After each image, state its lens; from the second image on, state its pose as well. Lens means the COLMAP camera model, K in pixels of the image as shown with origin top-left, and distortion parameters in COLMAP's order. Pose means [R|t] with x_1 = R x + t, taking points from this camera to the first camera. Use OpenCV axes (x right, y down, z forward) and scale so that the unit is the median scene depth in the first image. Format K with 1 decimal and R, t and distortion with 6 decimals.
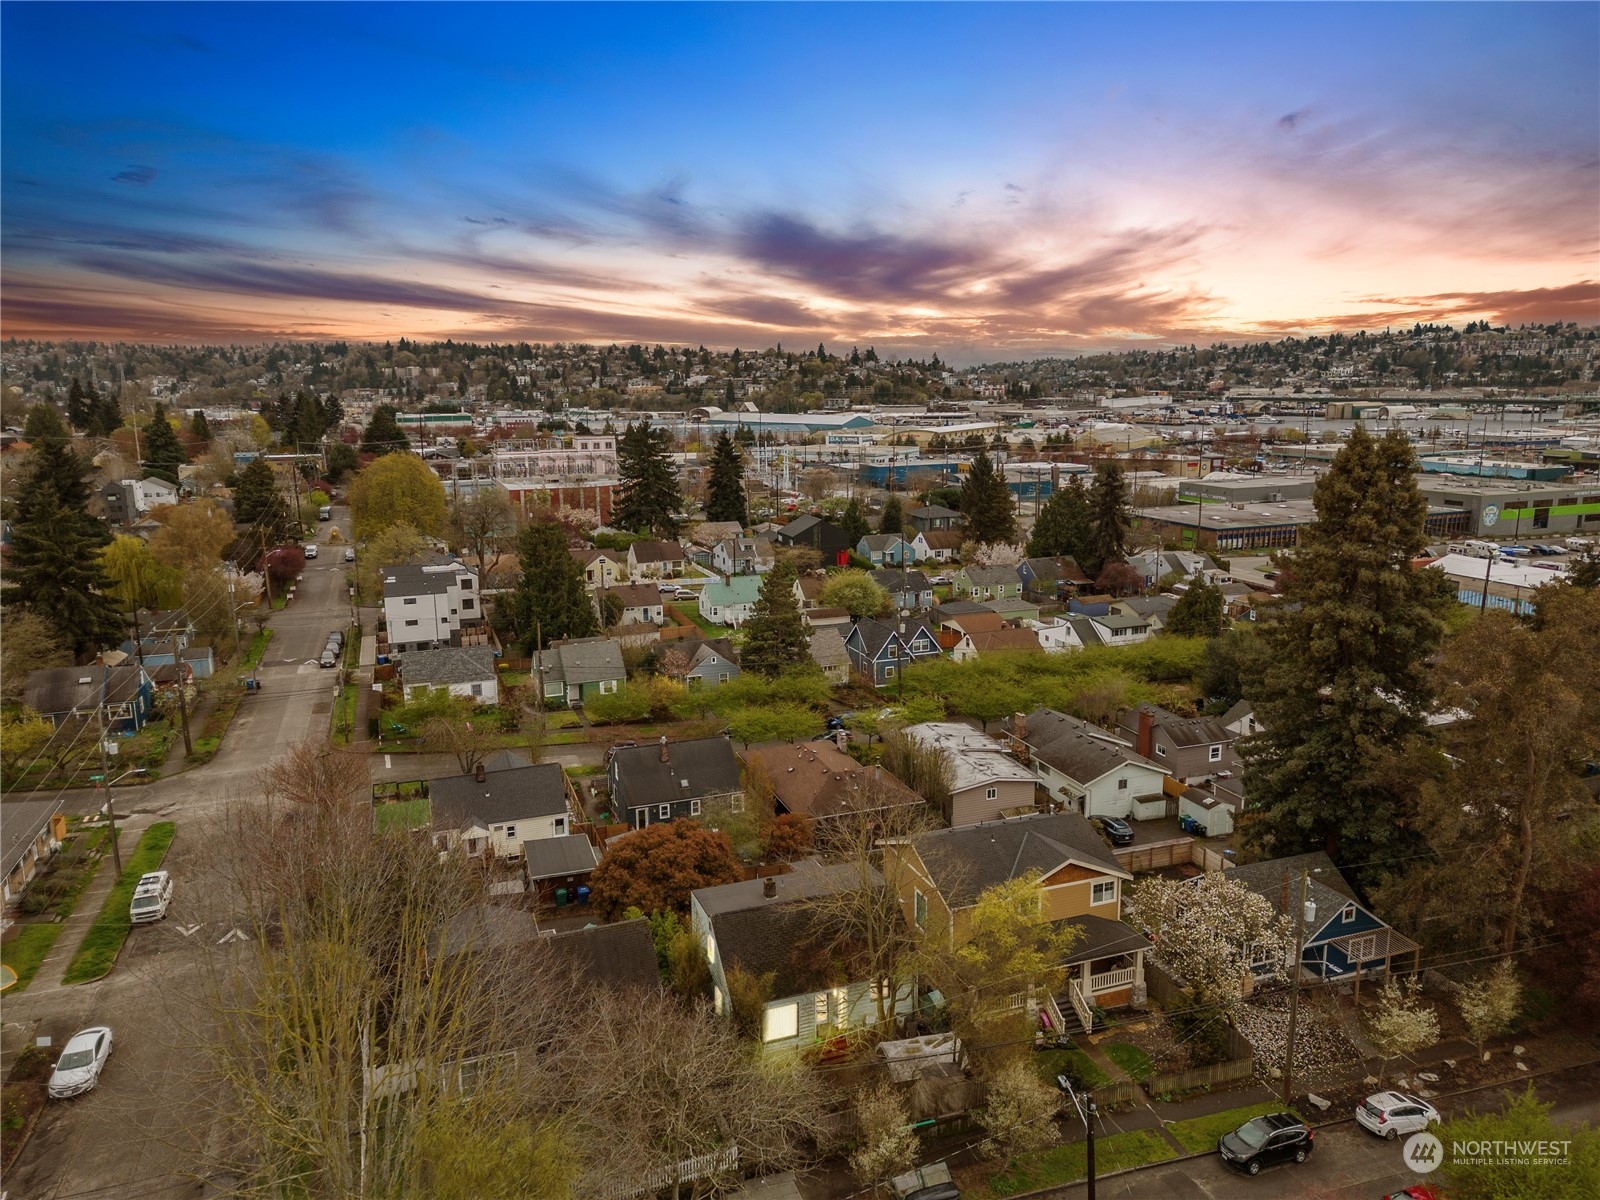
lens RADIAL K [[1108.1, 0, 800.0], [0, 1108.1, 600.0], [0, 0, 1]] dist [0.113796, -0.140335]
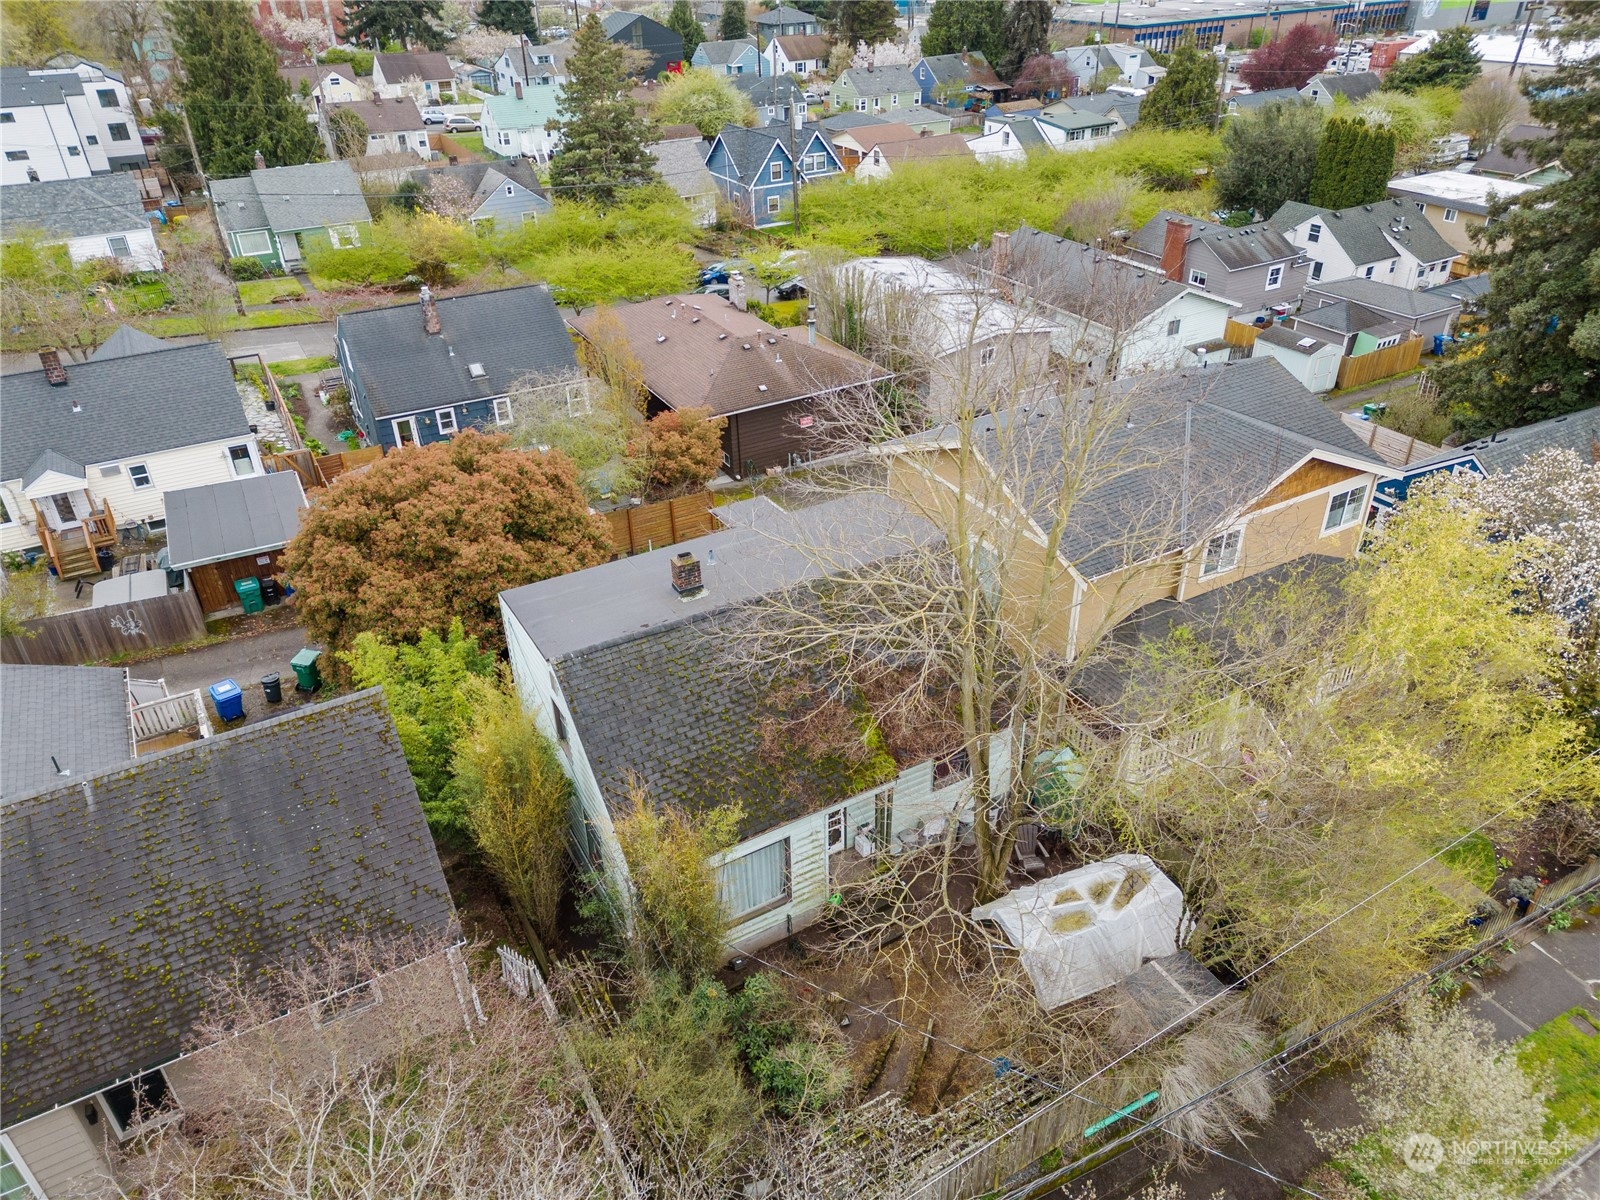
lens RADIAL K [[1108.1, 0, 800.0], [0, 1108.1, 600.0], [0, 0, 1]] dist [0.113796, -0.140335]
pose [[0.986929, -0.092766, 0.131782, -0.023352], [0.041702, 0.936871, 0.347181, 0.069709], [-0.155669, -0.337147, 0.928493, 0.340703]]
